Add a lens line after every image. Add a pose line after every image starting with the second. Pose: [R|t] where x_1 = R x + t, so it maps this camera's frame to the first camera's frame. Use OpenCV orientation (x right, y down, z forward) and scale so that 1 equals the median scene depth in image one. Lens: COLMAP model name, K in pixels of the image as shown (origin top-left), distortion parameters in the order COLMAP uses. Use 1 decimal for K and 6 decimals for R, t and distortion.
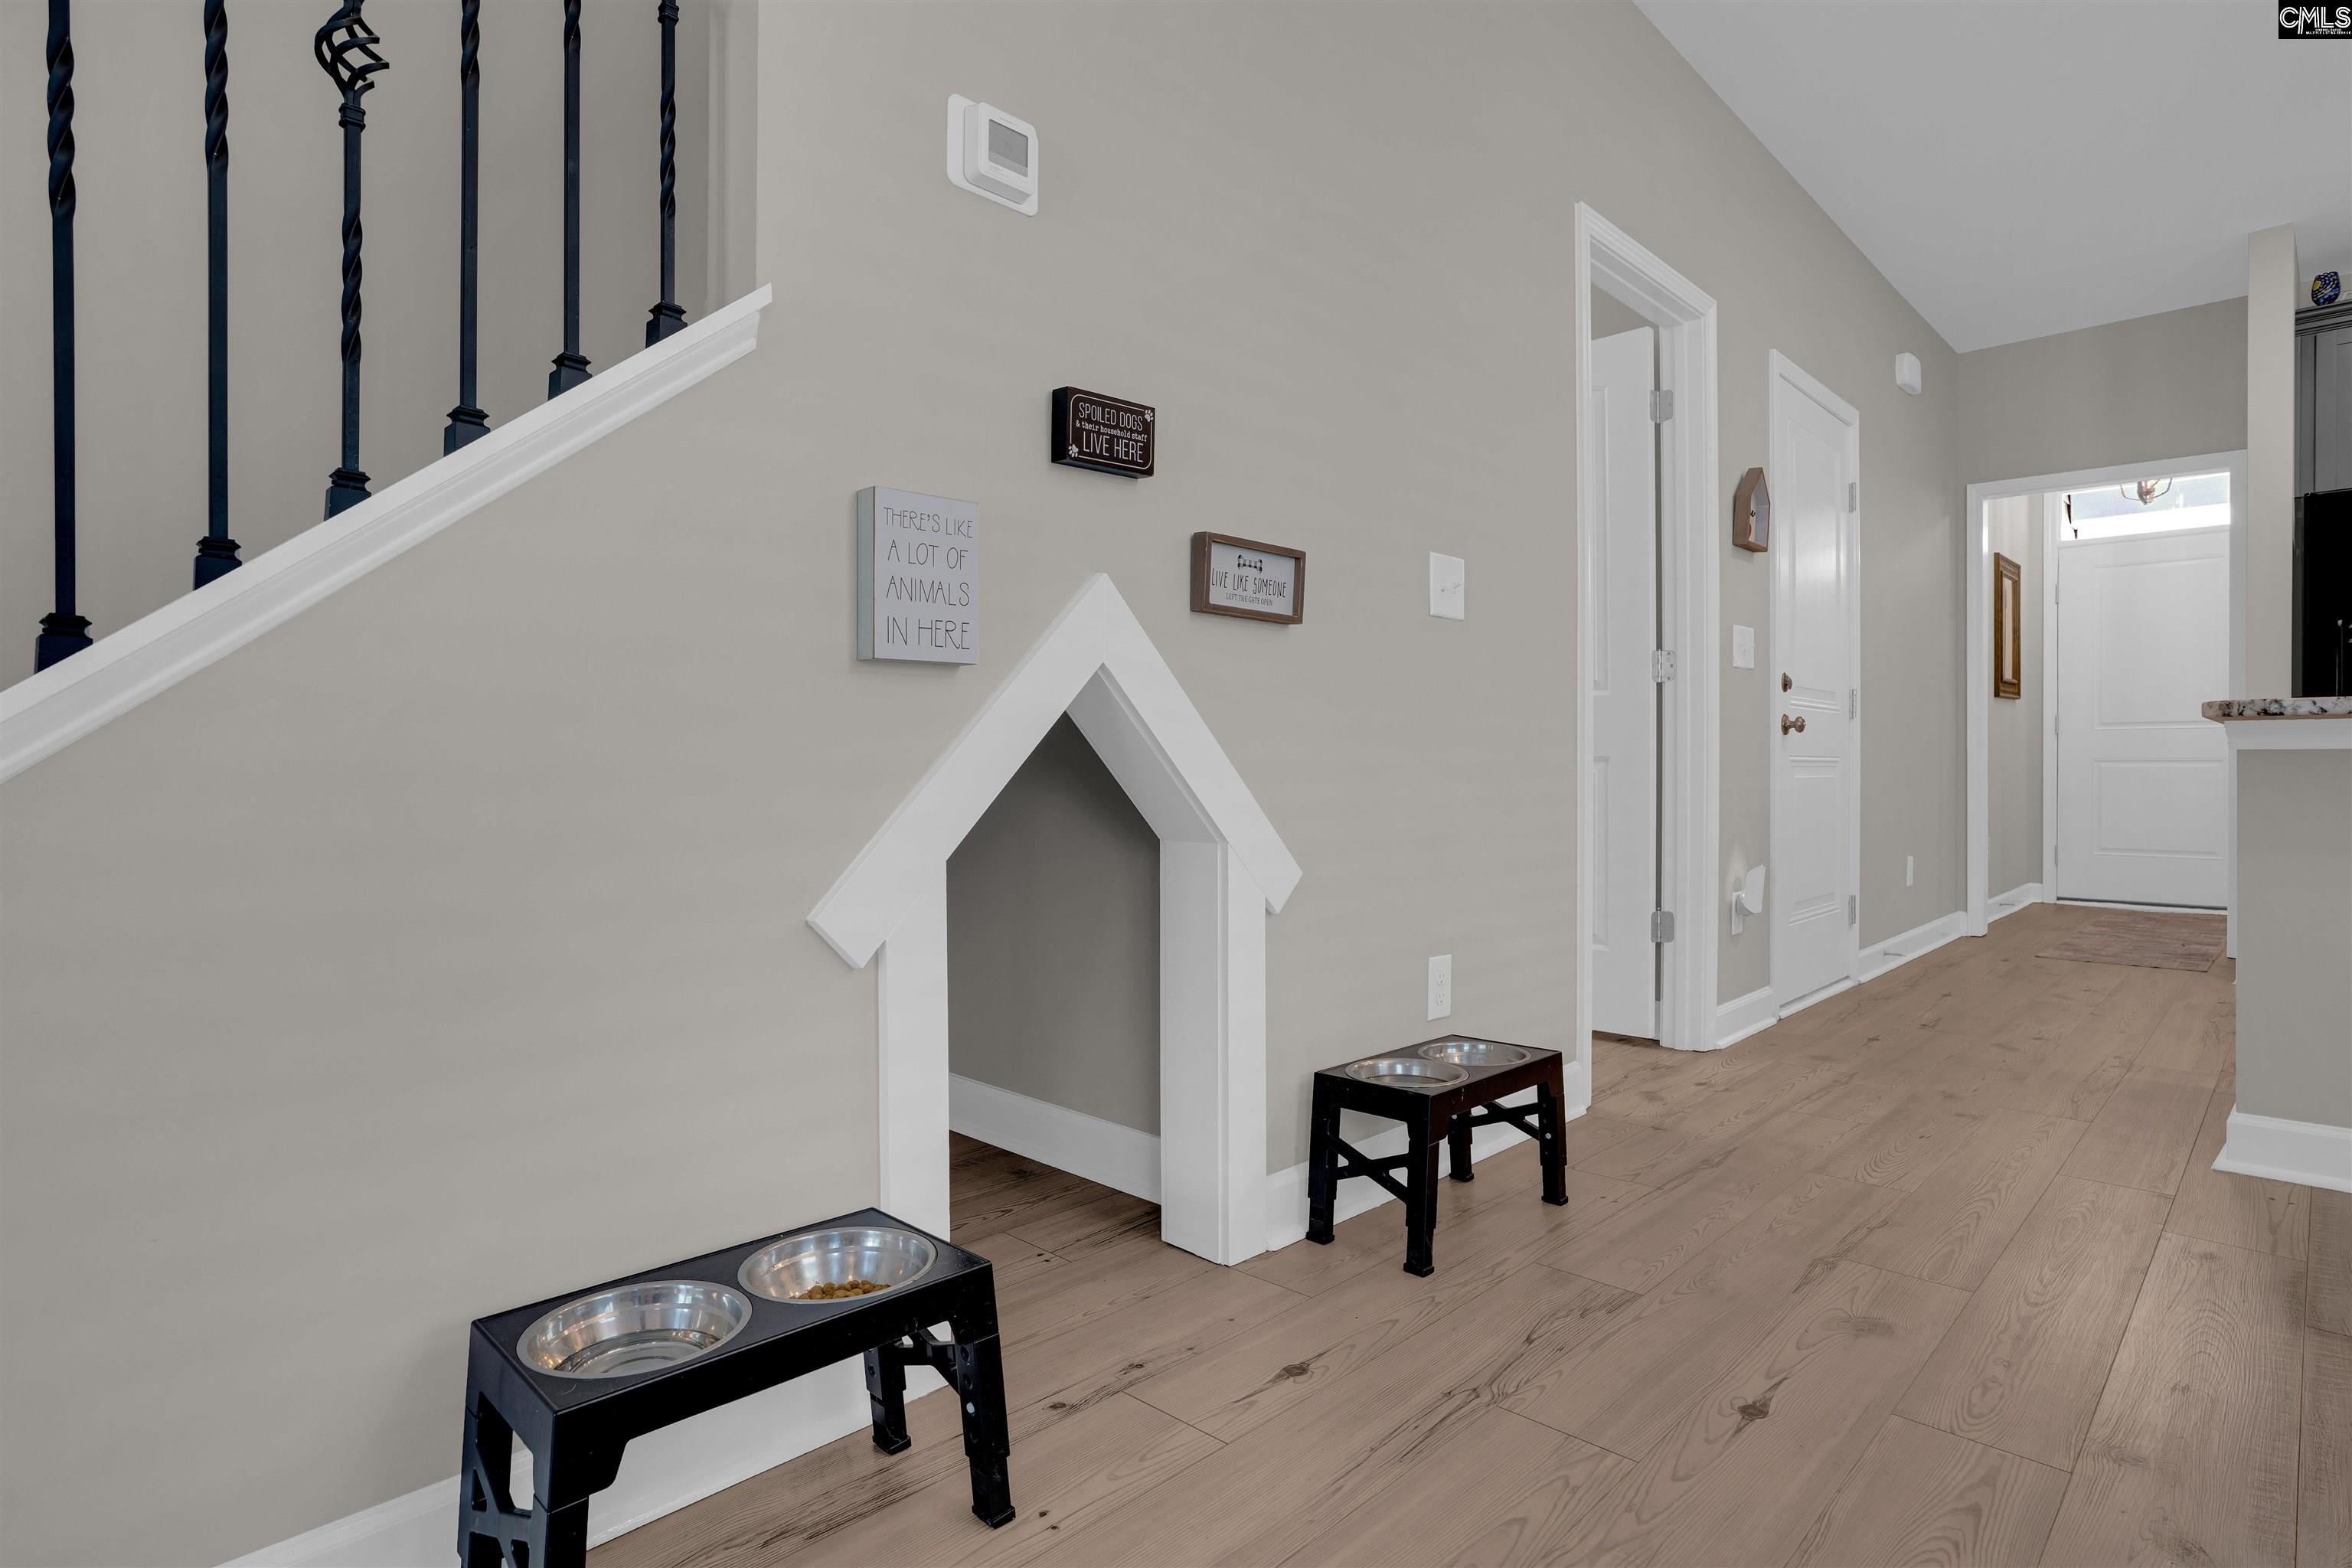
lens RADIAL K [[1209.1, 0, 1160.0], [0, 1209.1, 790.4], [0, 0, 1]] dist [-0.061828, 0.031013]
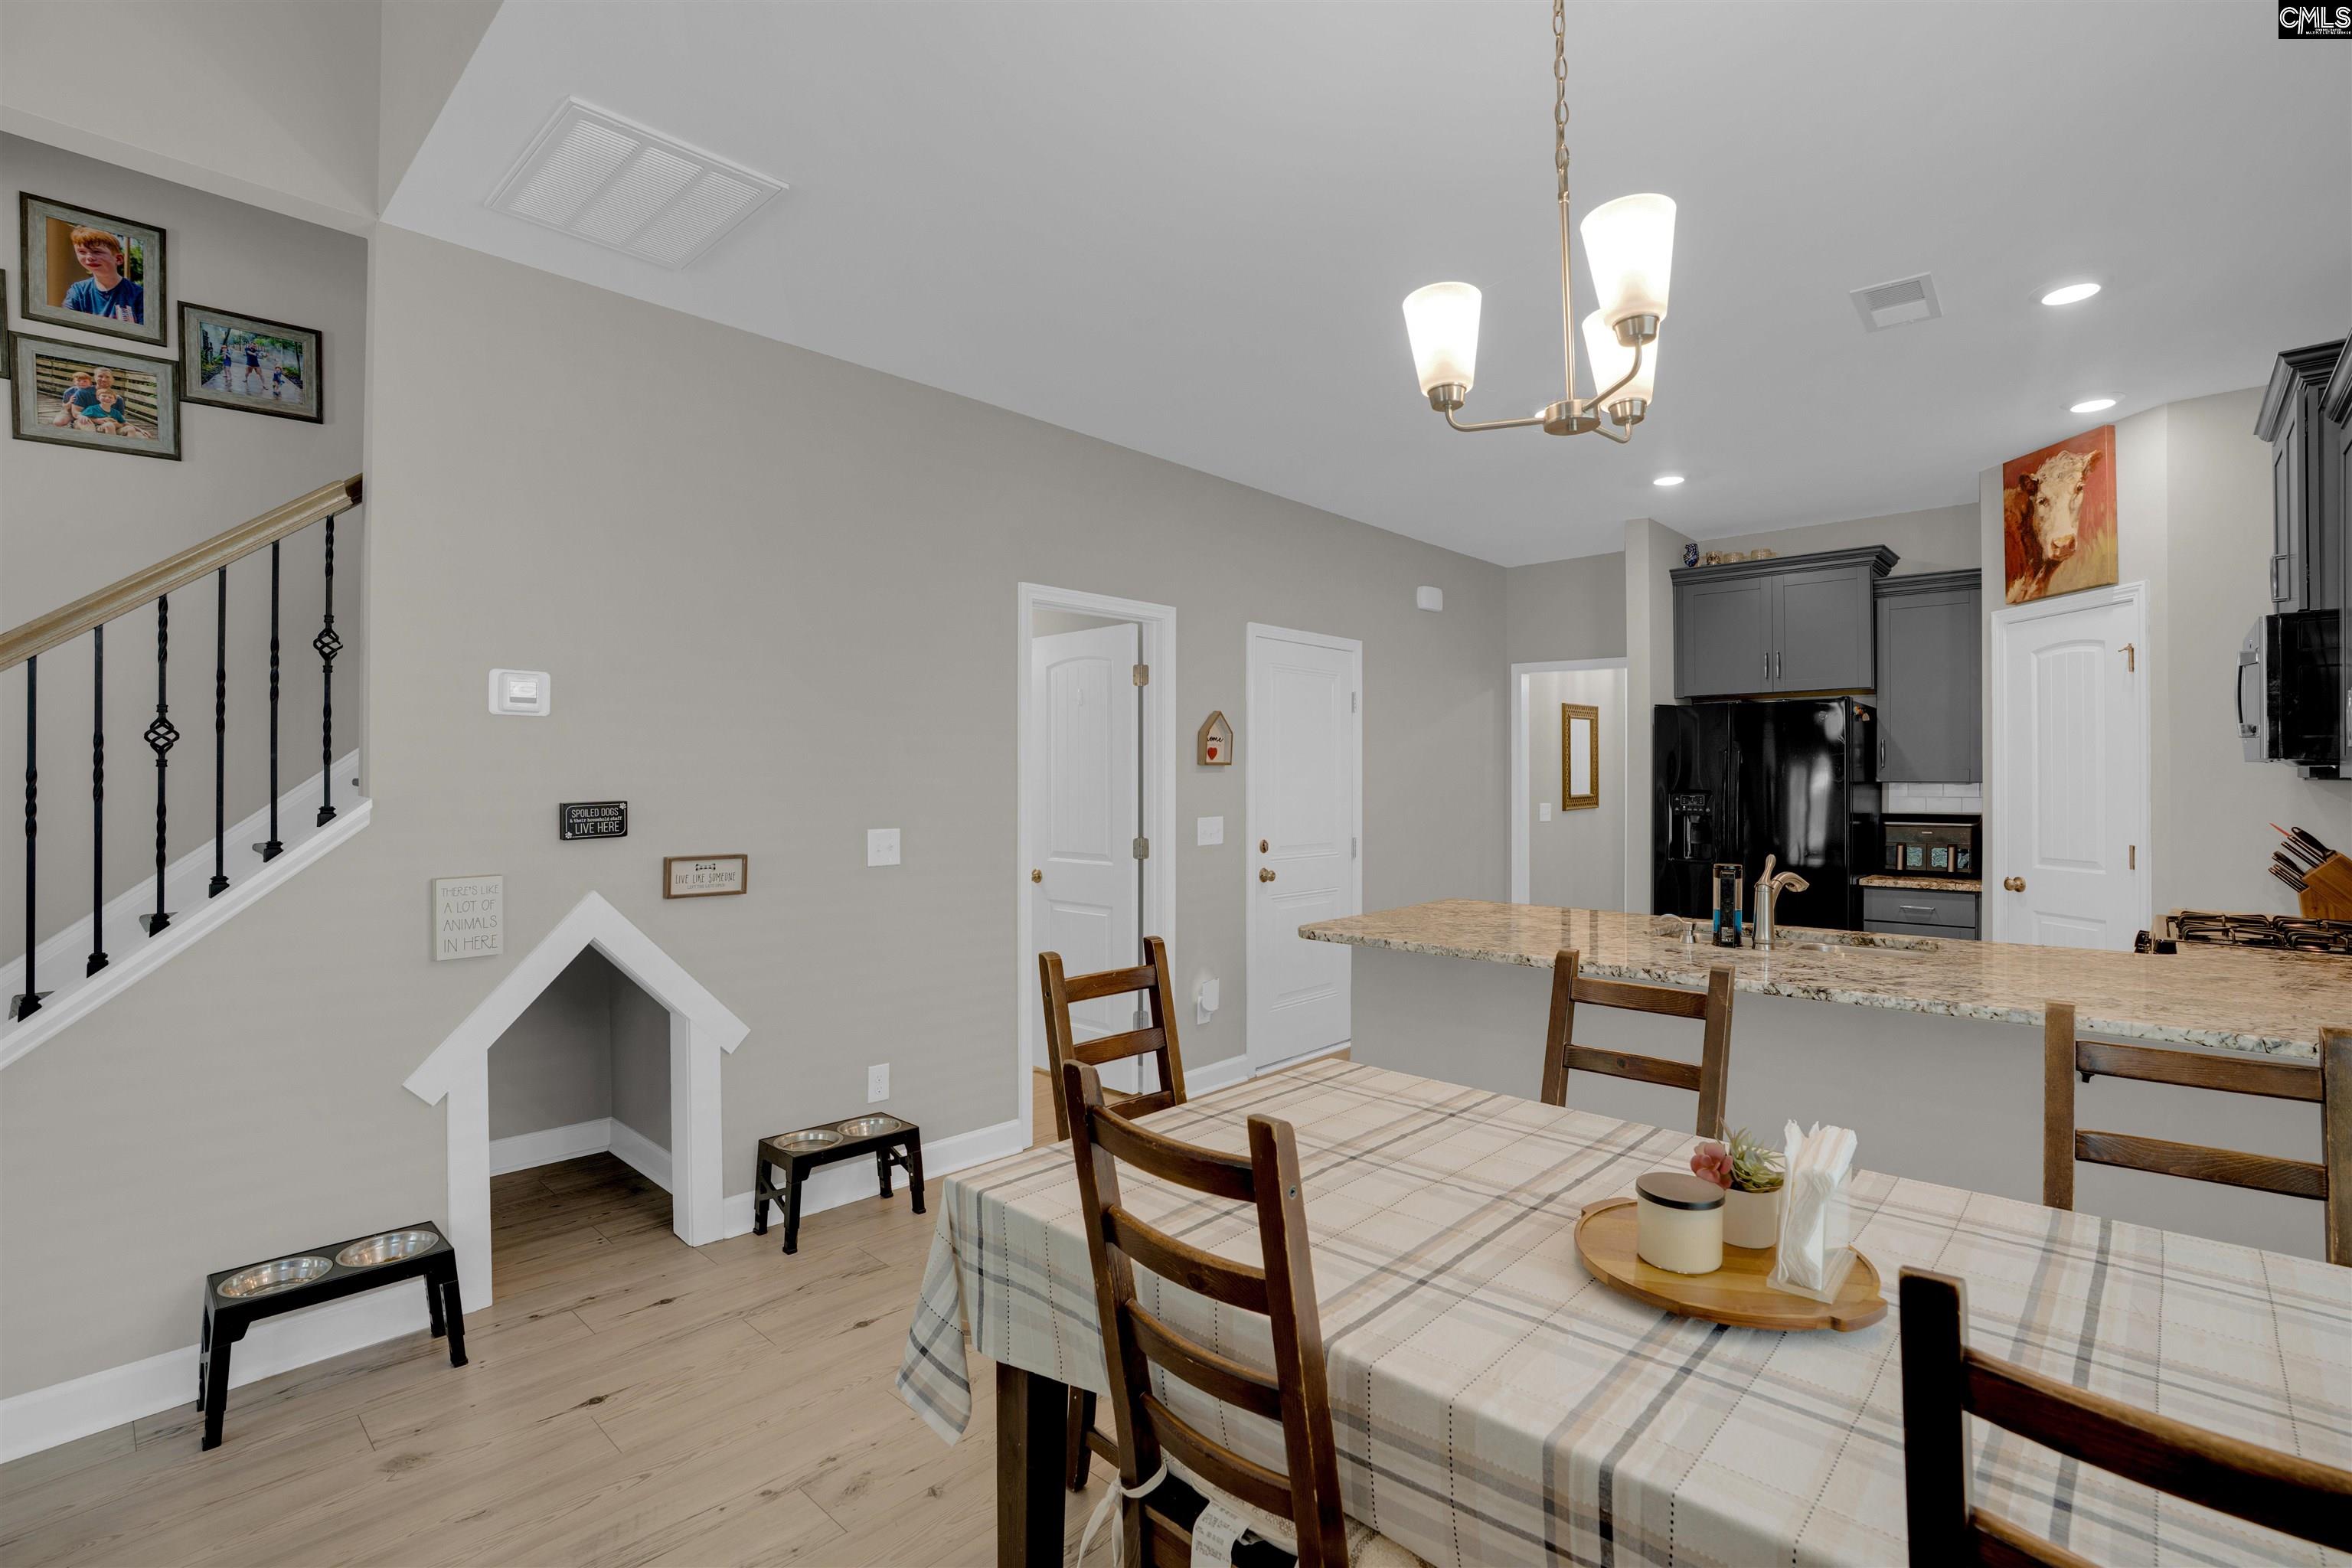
lens RADIAL K [[1098.3, 0, 1180.5], [0, 1098.3, 780.6], [0, 0, 1]] dist [-0.066419, 0.024036]
pose [[0.999212, 0.002820, 0.039594, 0.796817], [-0.002083, 0.999824, -0.018638, -0.315992], [-0.039639, 0.018540, 0.999042, -0.746586]]
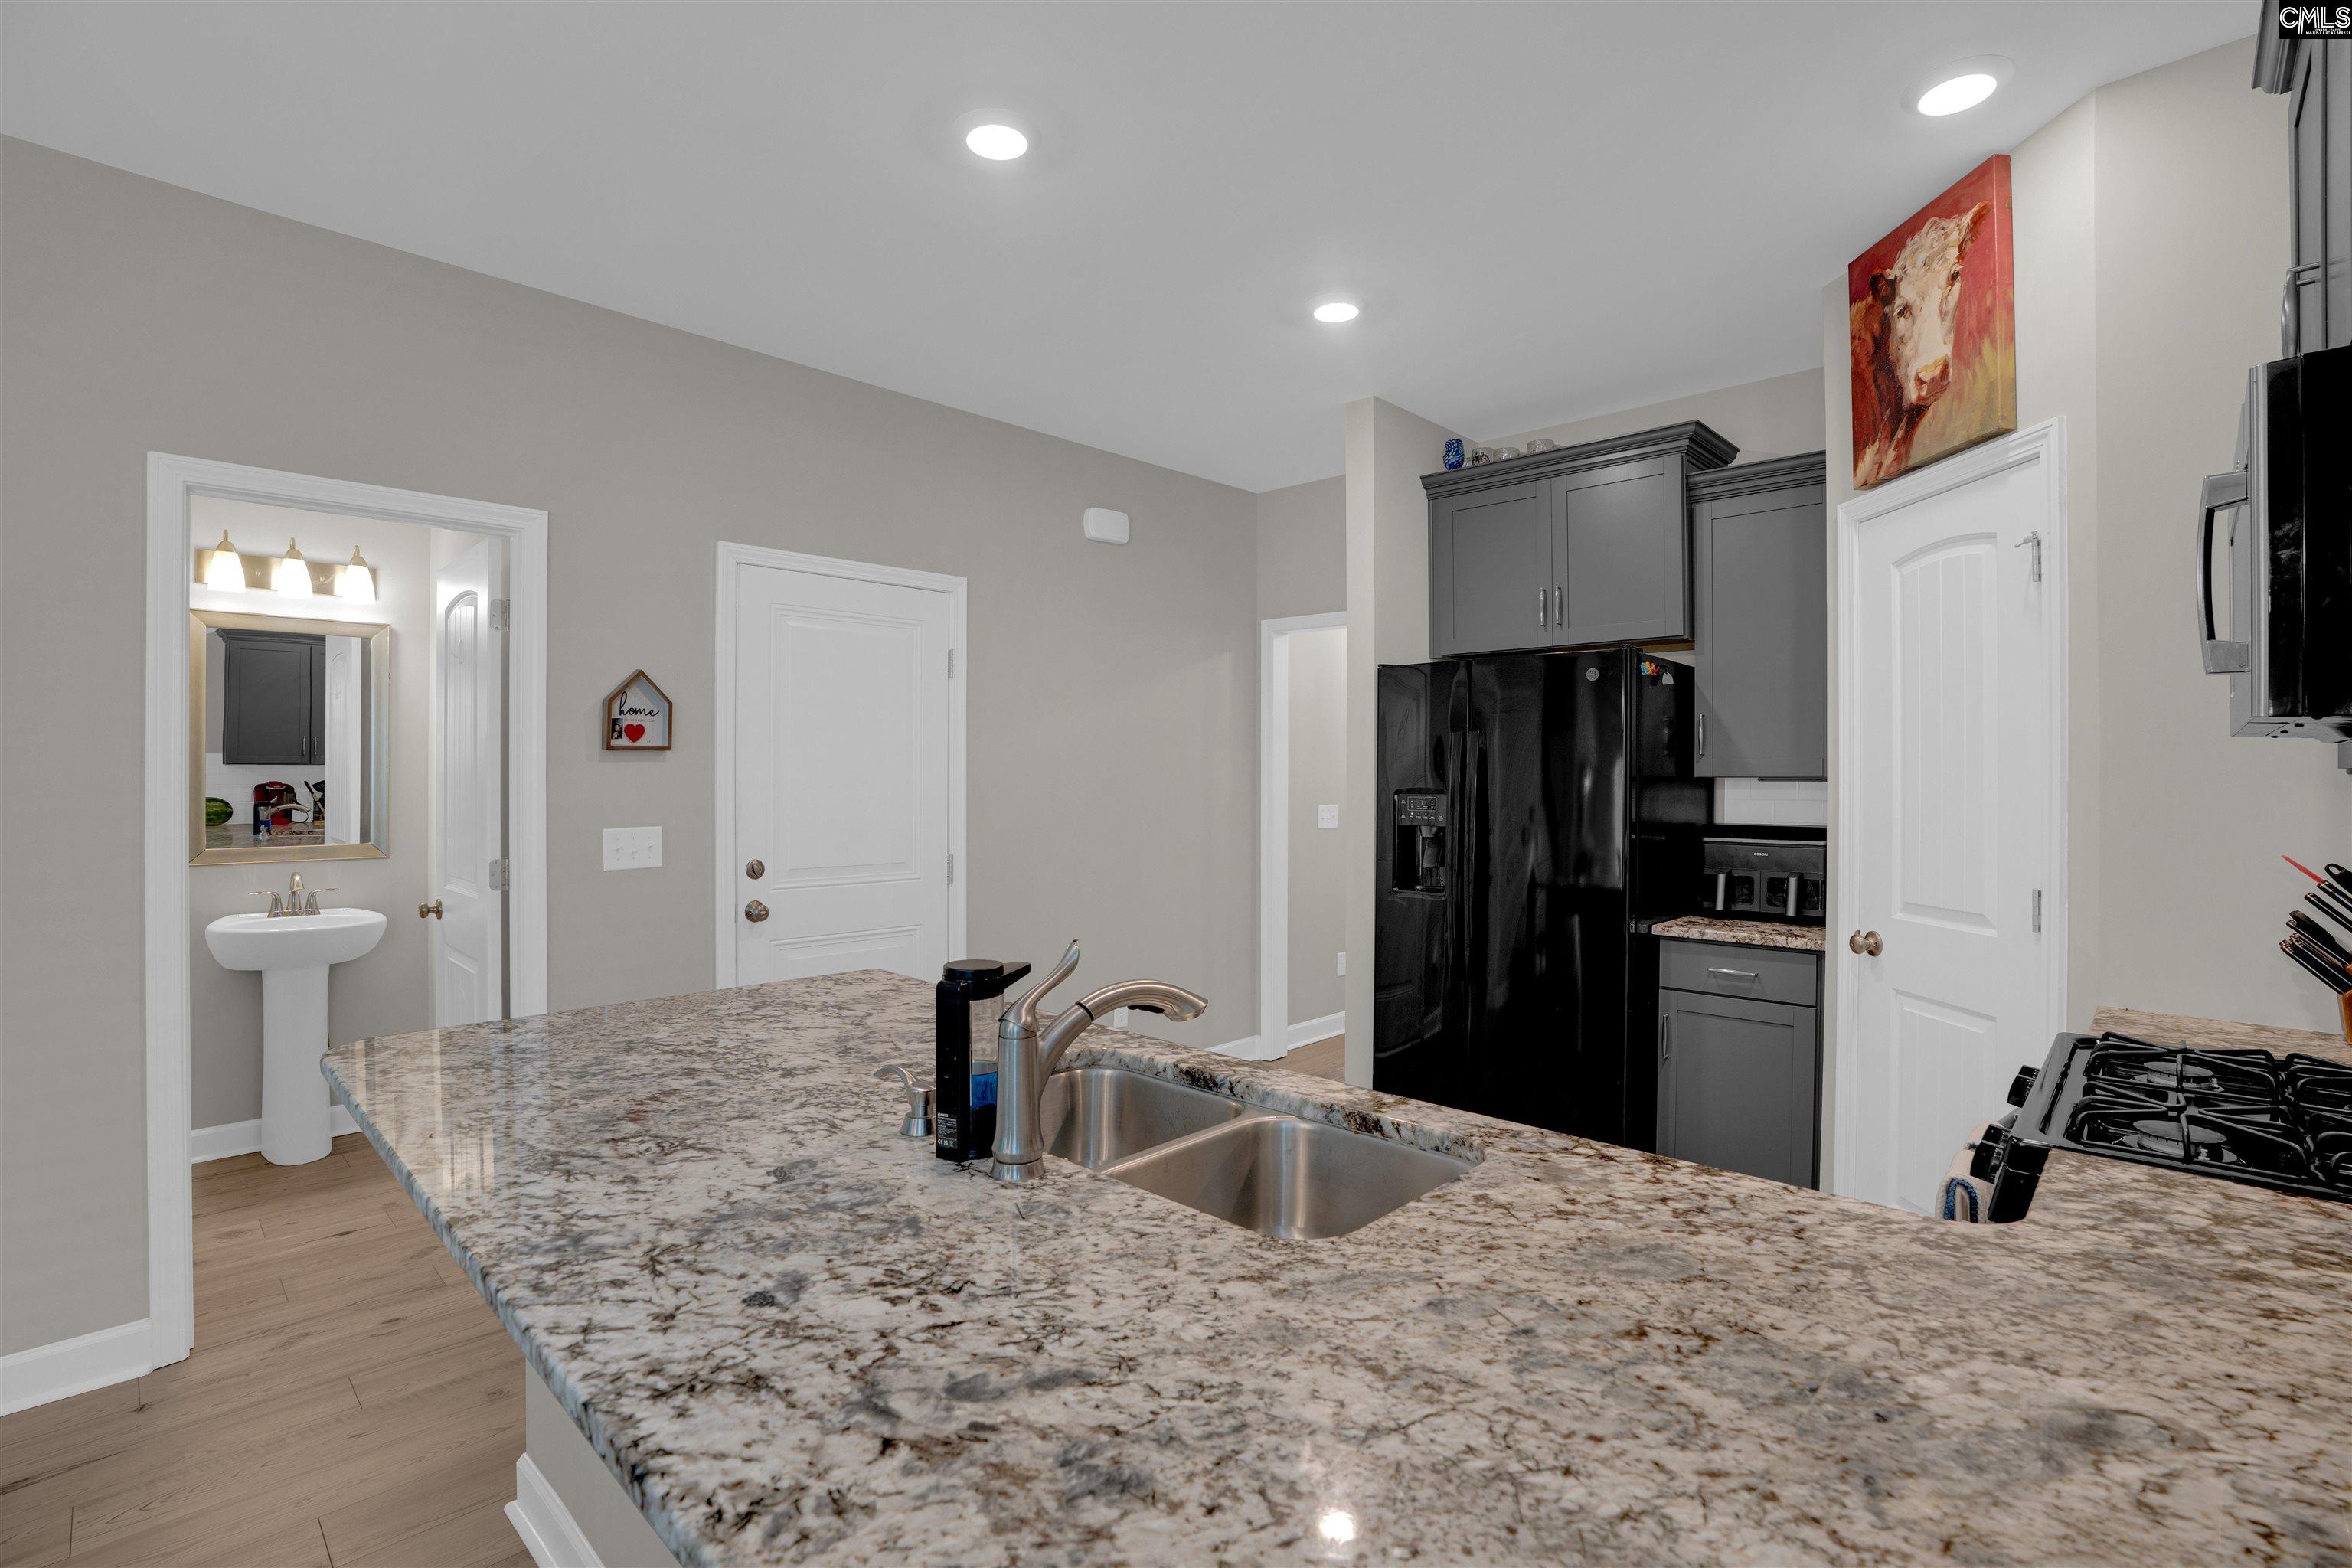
lens RADIAL K [[1083.4, 0, 1176.0], [0, 1083.4, 784.0], [0, 0, 1]] dist [-0.076817, 0.027044]
pose [[0.999912, 0.004560, 0.012468, 1.877716], [-0.004416, 0.999923, -0.011565, -0.332965], [-0.012520, 0.011509, 0.999855, 0.200496]]
